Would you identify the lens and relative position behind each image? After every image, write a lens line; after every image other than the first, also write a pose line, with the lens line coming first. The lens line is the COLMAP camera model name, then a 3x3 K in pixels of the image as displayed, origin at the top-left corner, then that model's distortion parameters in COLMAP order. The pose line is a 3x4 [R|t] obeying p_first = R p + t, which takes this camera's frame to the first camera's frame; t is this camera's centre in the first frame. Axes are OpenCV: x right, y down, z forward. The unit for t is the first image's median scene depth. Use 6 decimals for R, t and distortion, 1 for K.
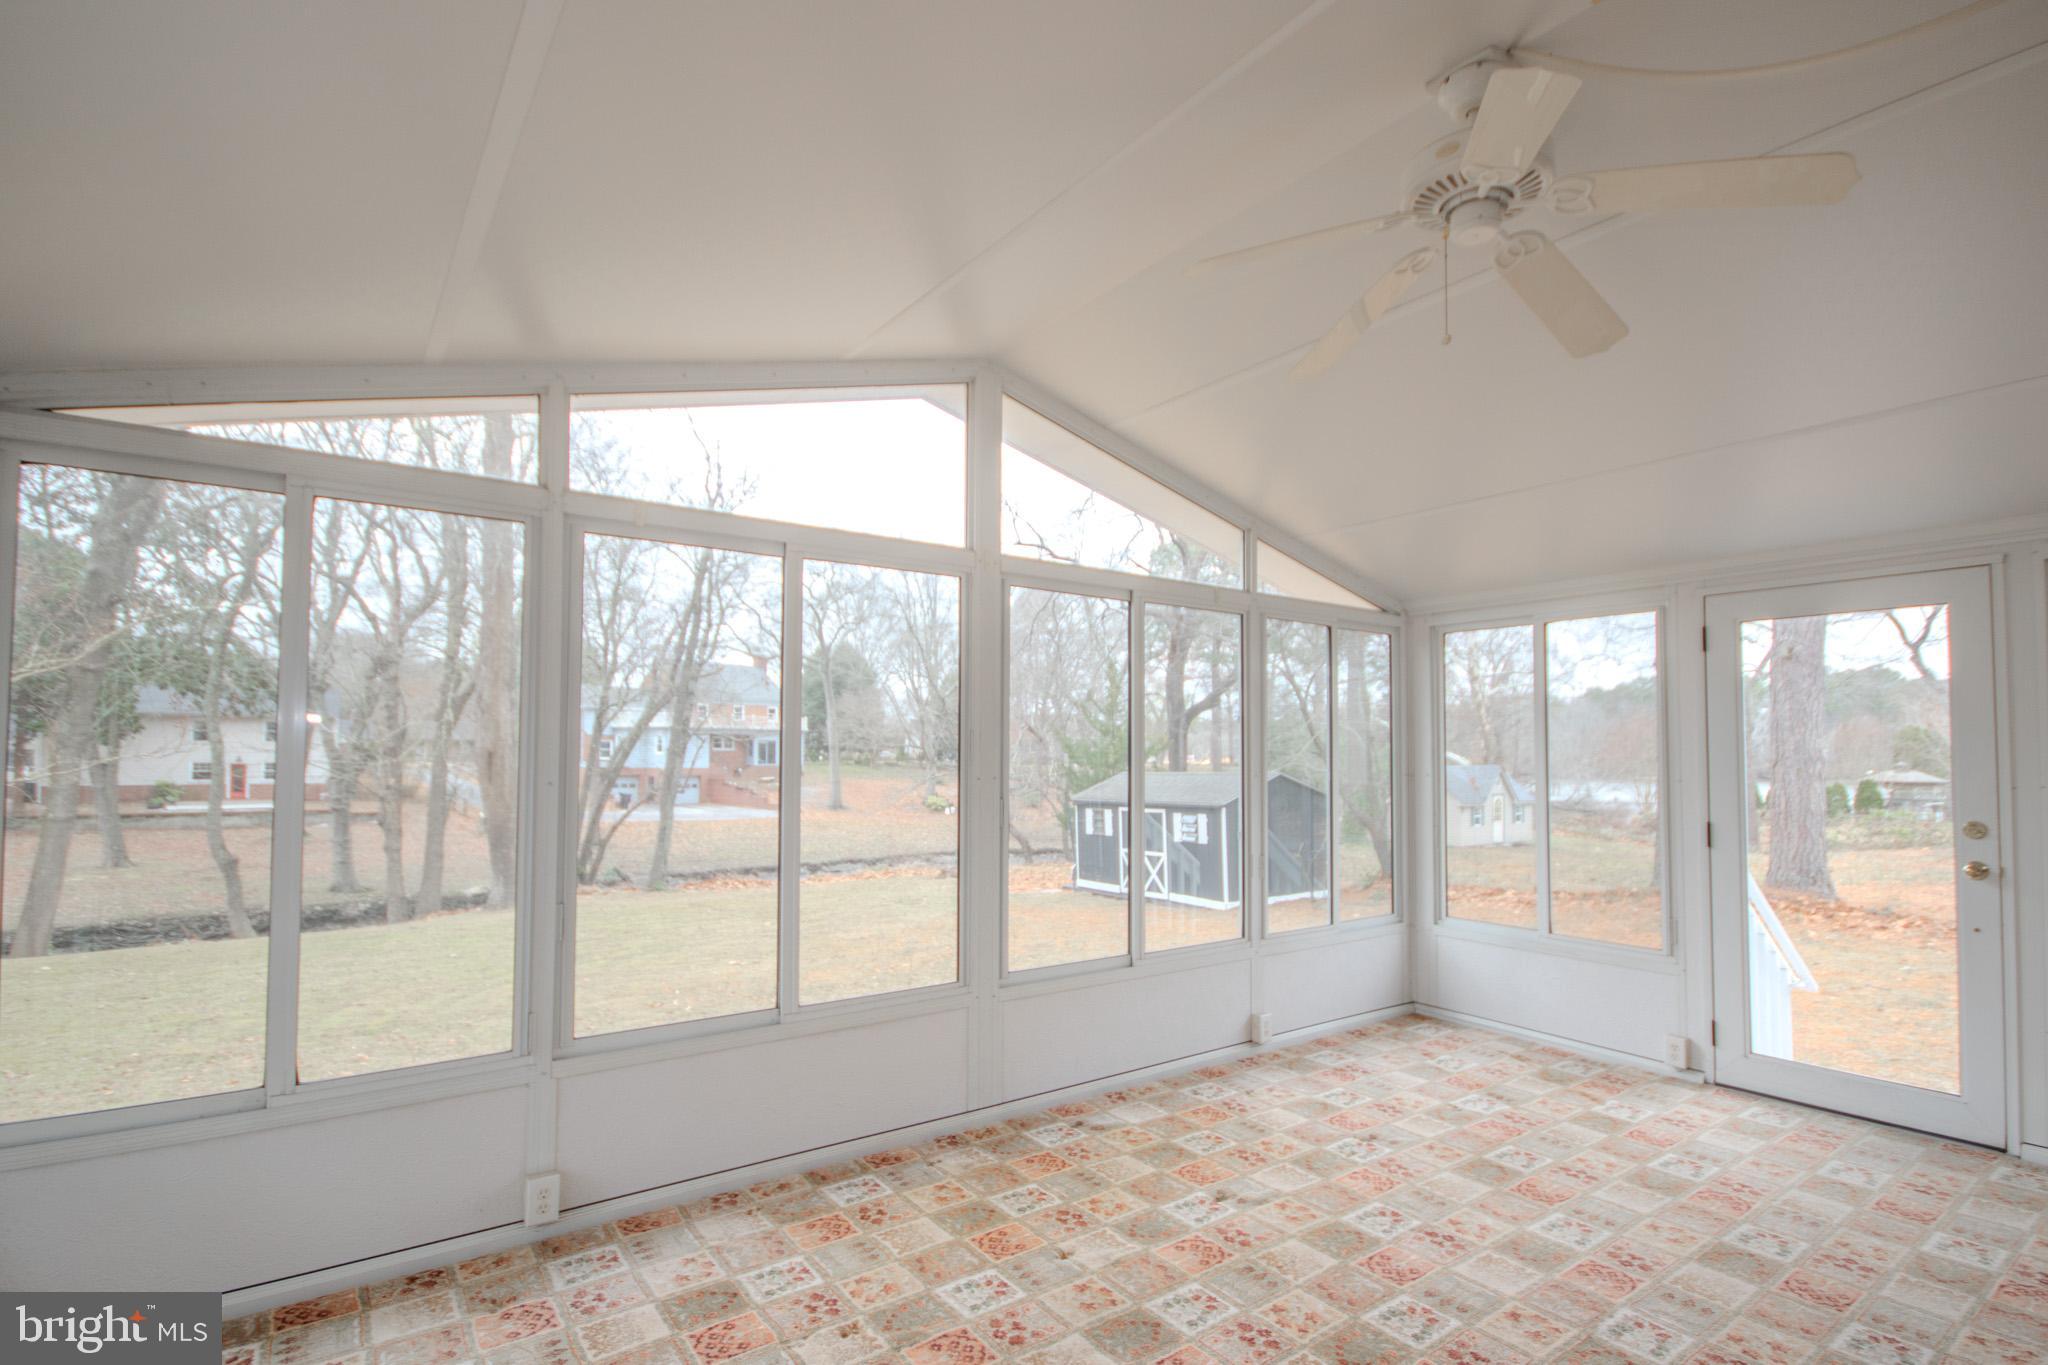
lens RADIAL K [[971.4, 0, 1035.1], [0, 971.4, 717.8], [0, 0, 1]] dist [-0.000526, -0.000469]
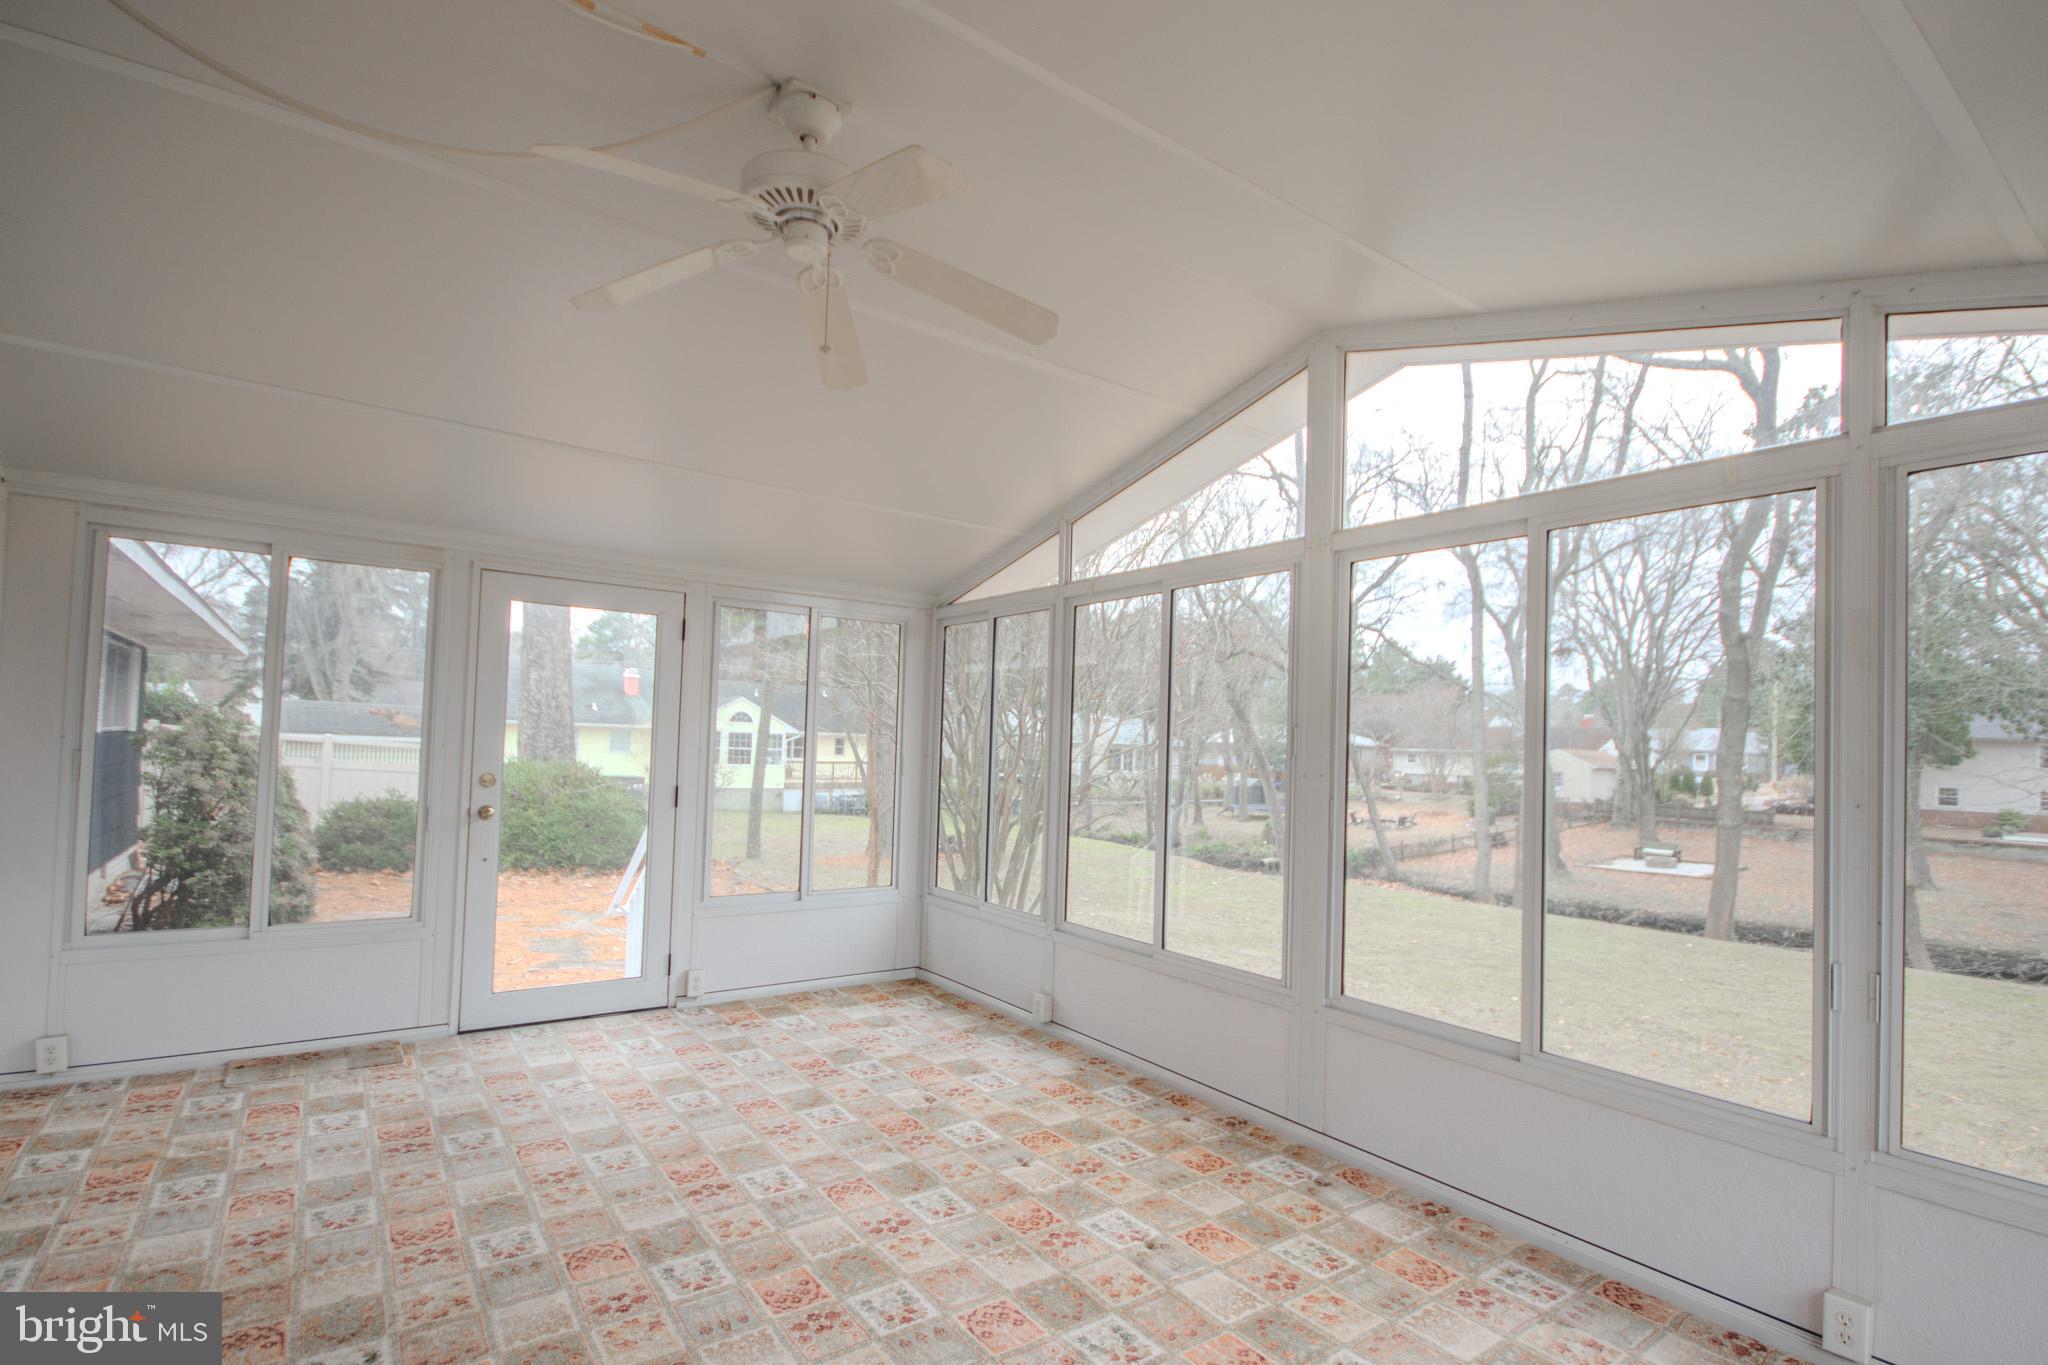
lens RADIAL K [[971.4, 0, 1035.1], [0, 971.4, 717.8], [0, 0, 1]] dist [-0.000526, -0.000469]
pose [[0.012798, -0.030072, -0.999466, 0.815082], [0.002345, 0.999546, -0.030044, 0.030904], [0.999915, -0.001959, 0.012863, 0.662534]]
